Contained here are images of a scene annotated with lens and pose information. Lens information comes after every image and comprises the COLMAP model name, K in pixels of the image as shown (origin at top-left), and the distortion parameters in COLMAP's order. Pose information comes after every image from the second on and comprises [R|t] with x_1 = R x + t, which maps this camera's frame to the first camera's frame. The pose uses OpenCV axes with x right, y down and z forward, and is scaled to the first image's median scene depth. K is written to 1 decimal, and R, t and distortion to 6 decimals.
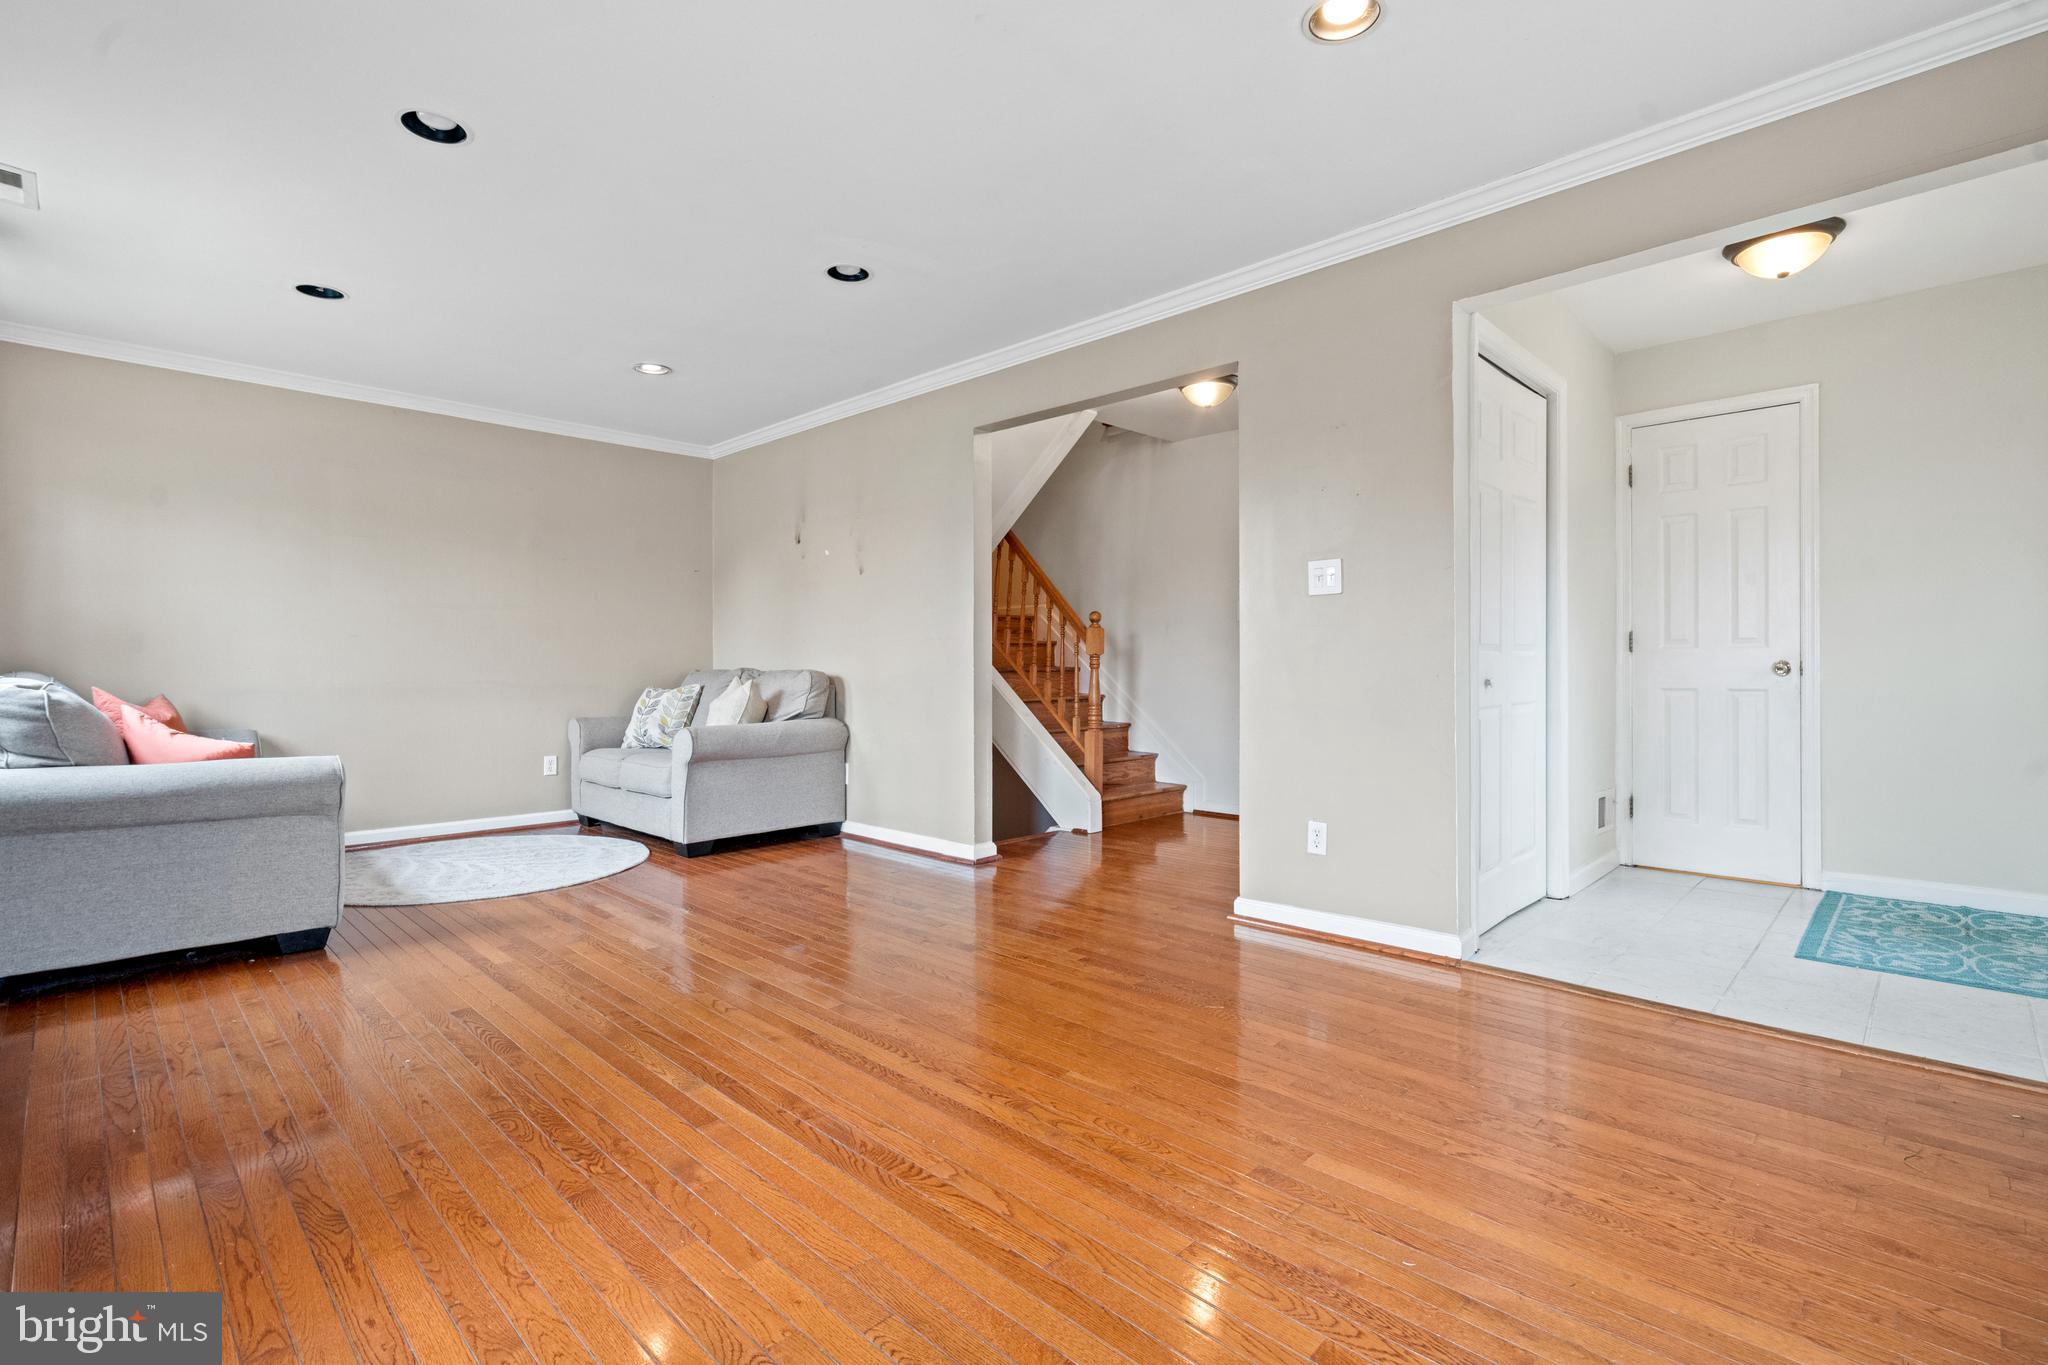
lens RADIAL K [[942.5, 0, 1034.4], [0, 942.5, 667.0], [0, 0, 1]] dist [-0.022217, 0.000112]
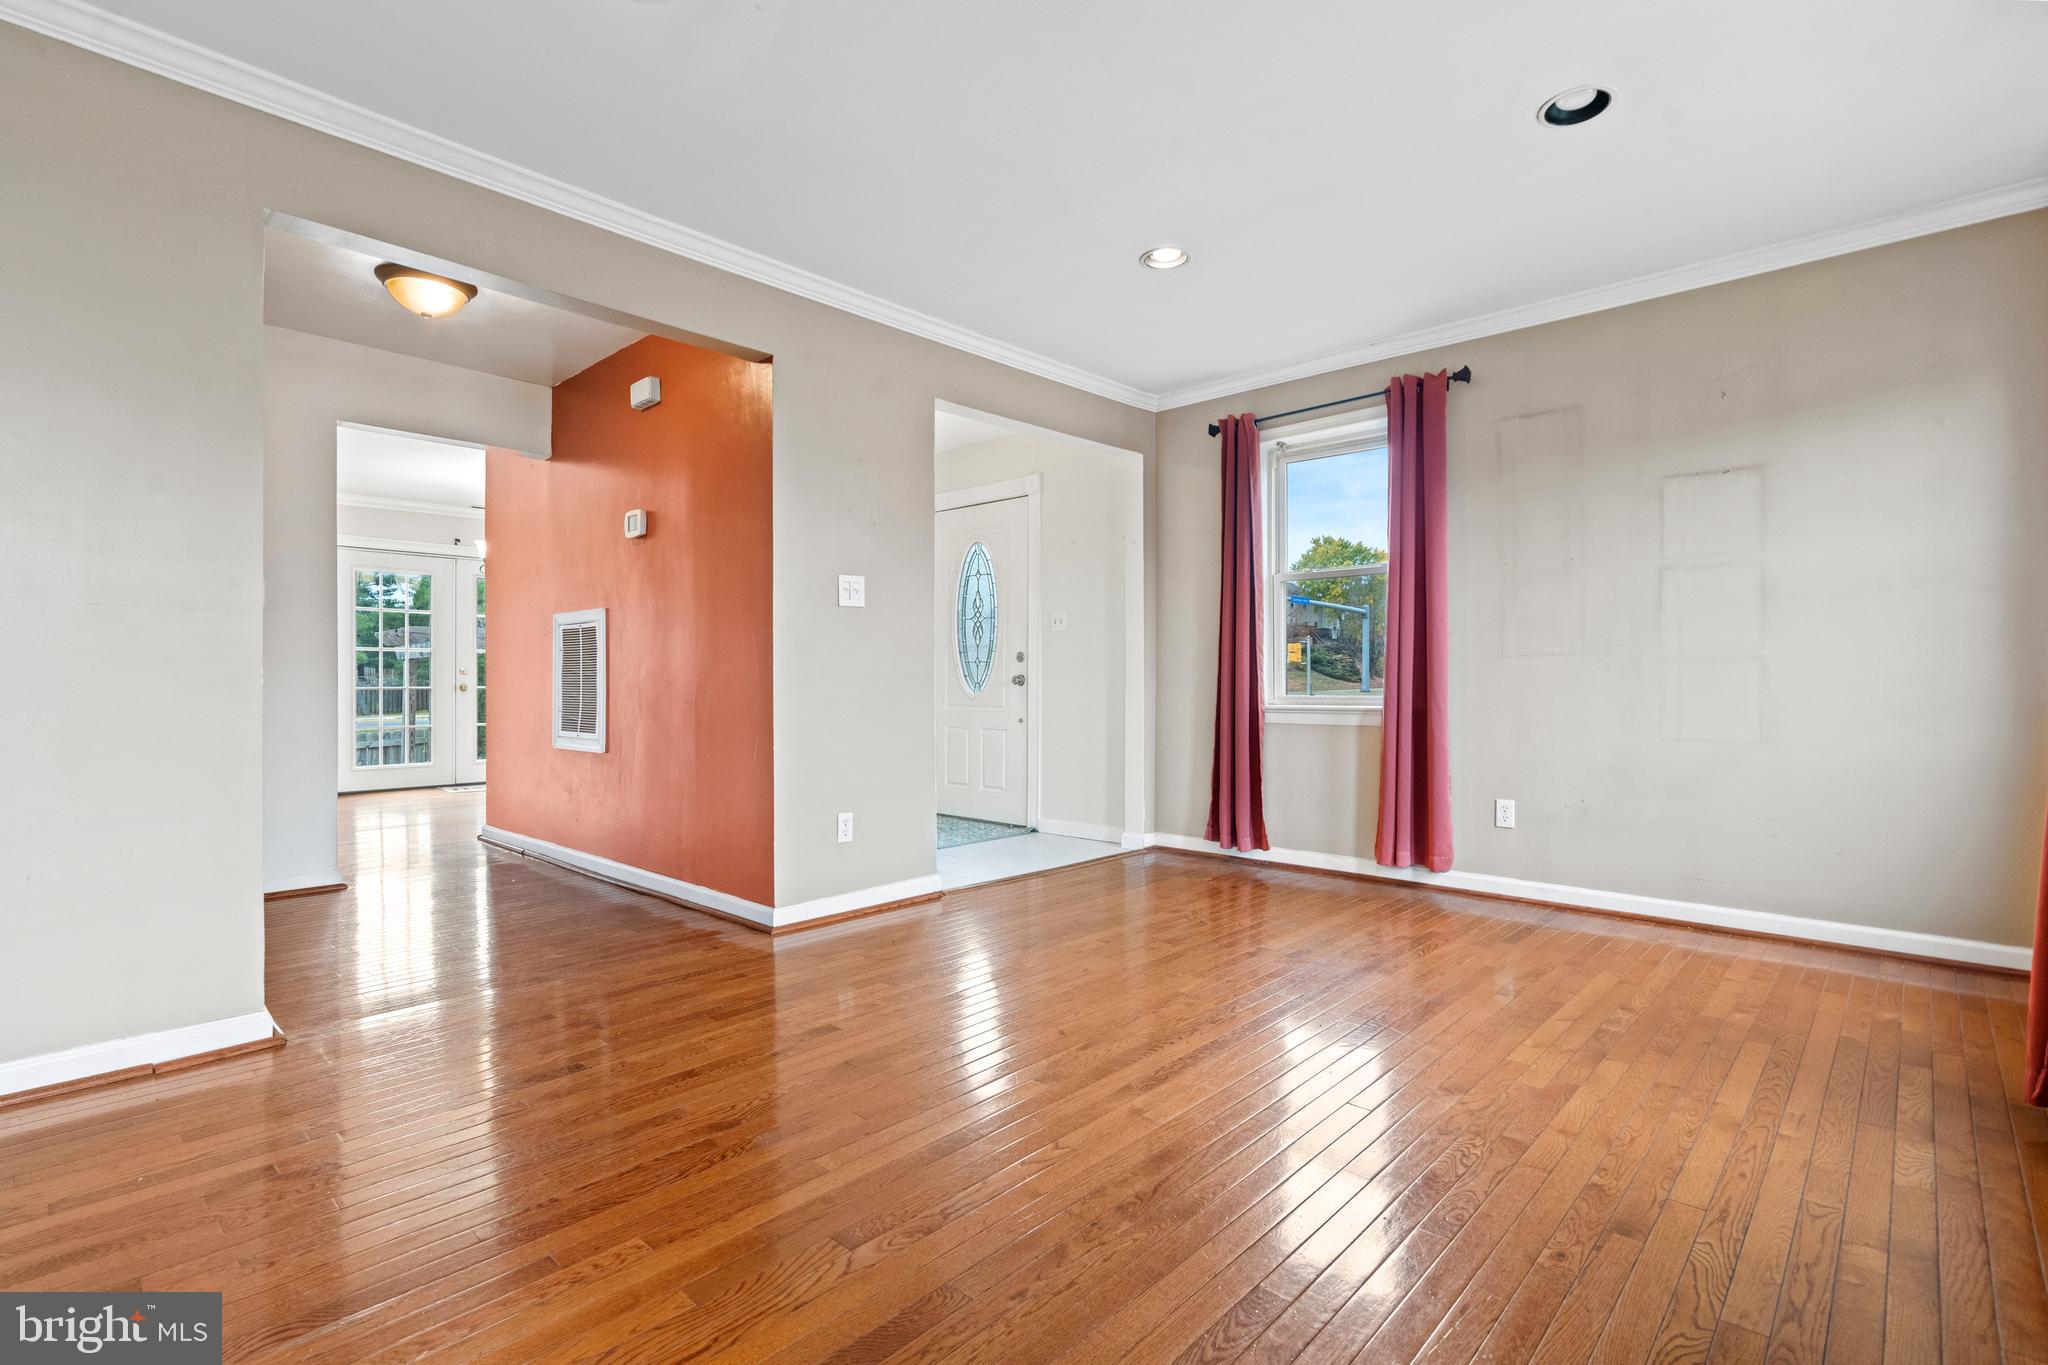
lens RADIAL K [[953.0, 0, 1015.5], [0, 953.0, 690.5], [0, 0, 1]] dist [-0.000019, -0.000644]
pose [[-0.006800, -0.011872, 0.999906, -0.816629], [-0.001179, 0.999929, 0.011864, 0.008540], [-0.999976, -0.001098, -0.006813, 0.812674]]
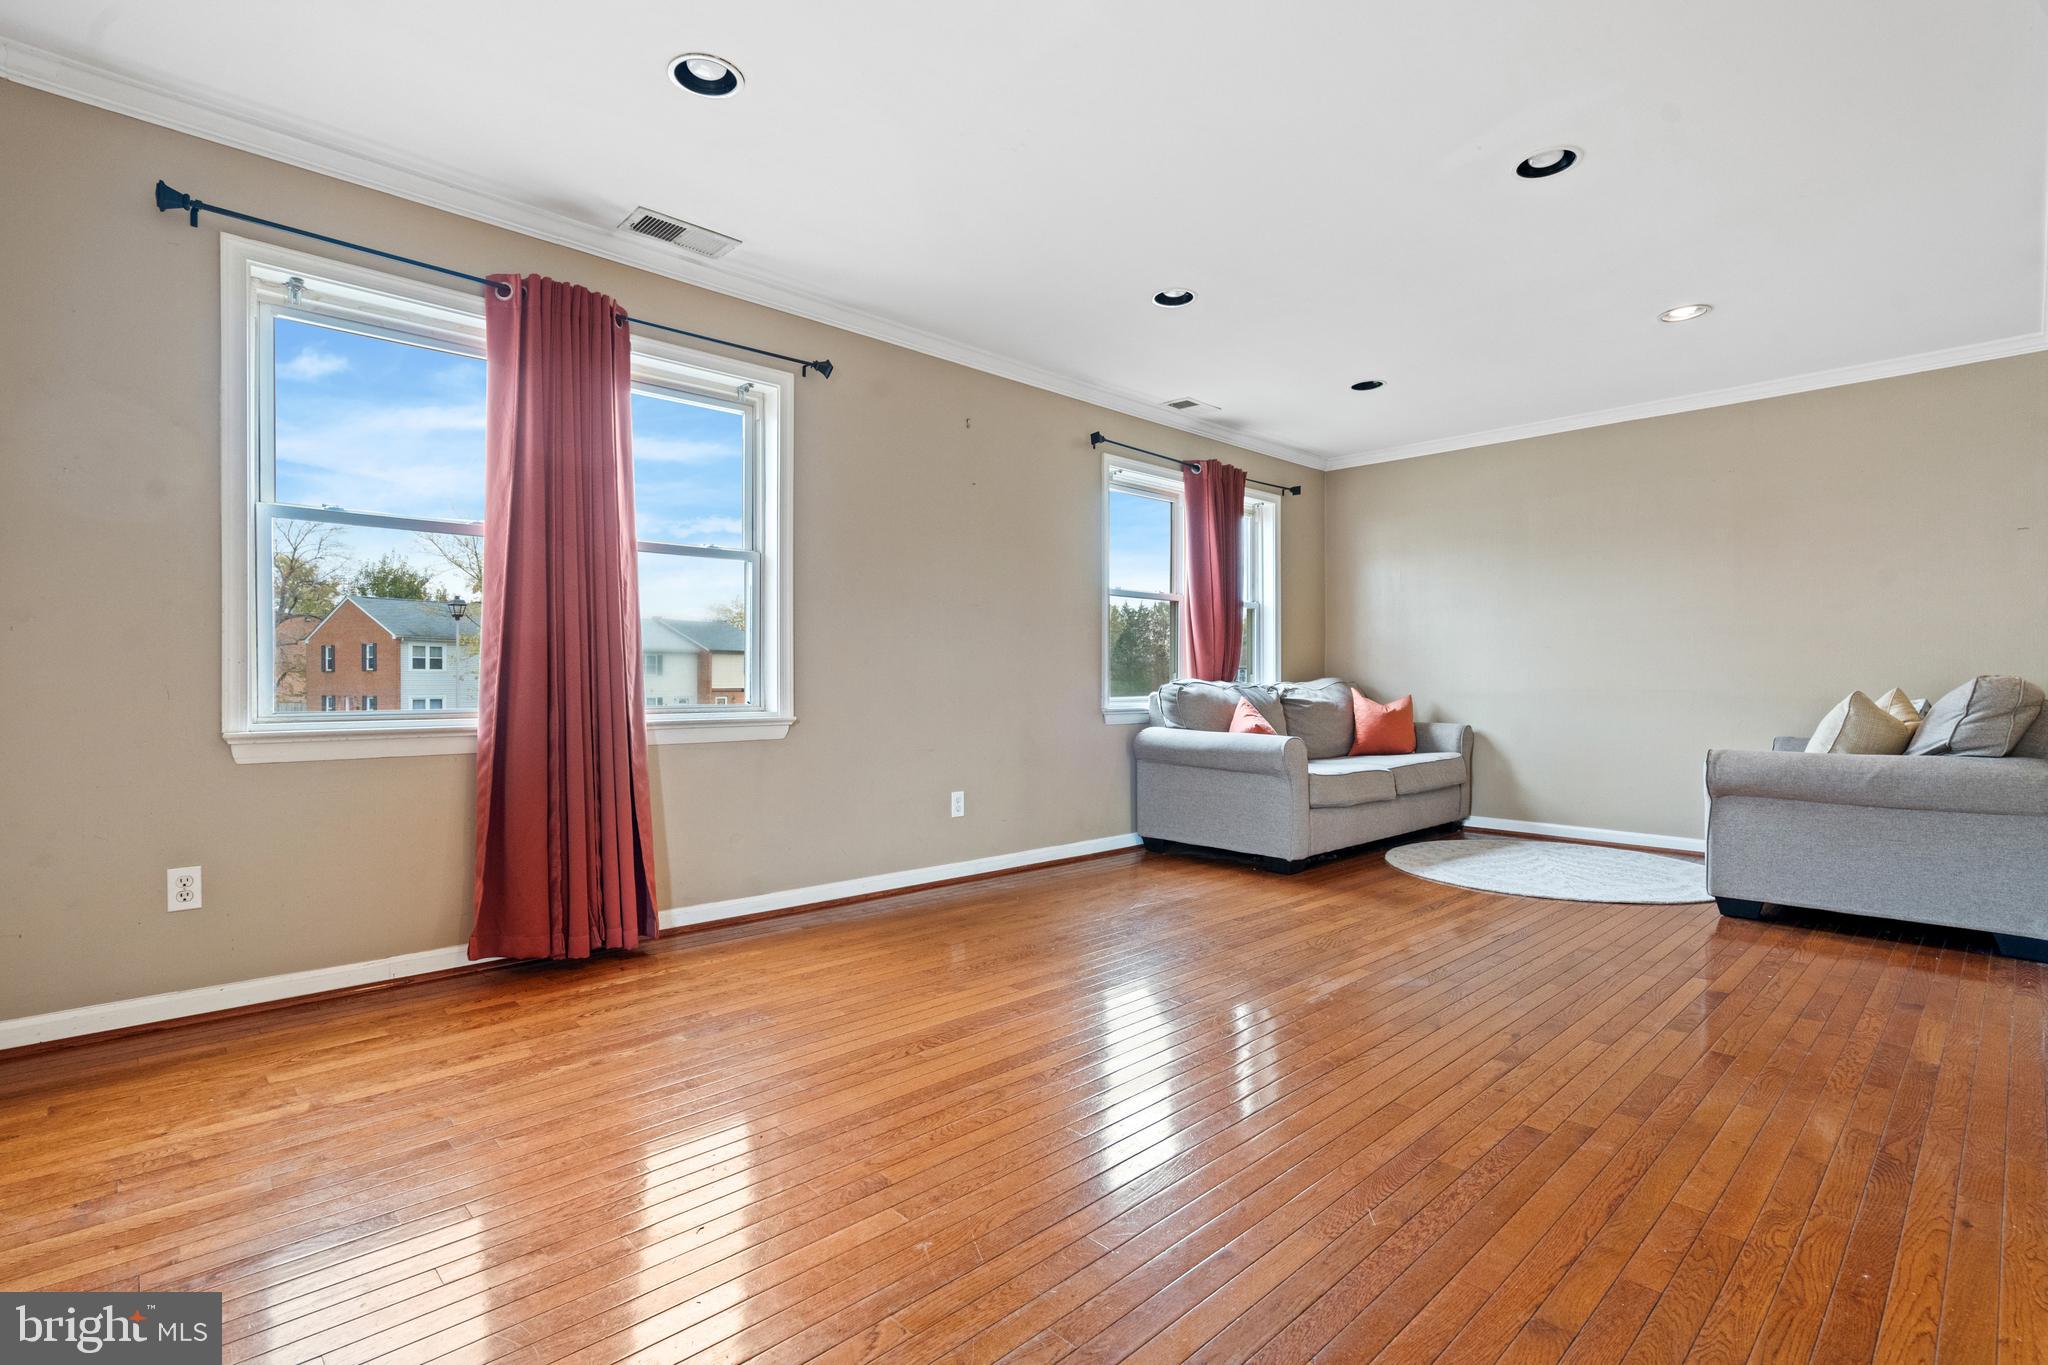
lens RADIAL K [[960.1, 0, 1024.0], [0, 960.1, 682.5], [0, 0, 1]] dist [-0.001369, -0.000317]
pose [[-0.038939, 0.009801, -0.999194, 0.657749], [-0.000308, 0.999952, 0.009820, 0.000477], [0.999242, 0.000690, -0.038934, 0.625245]]
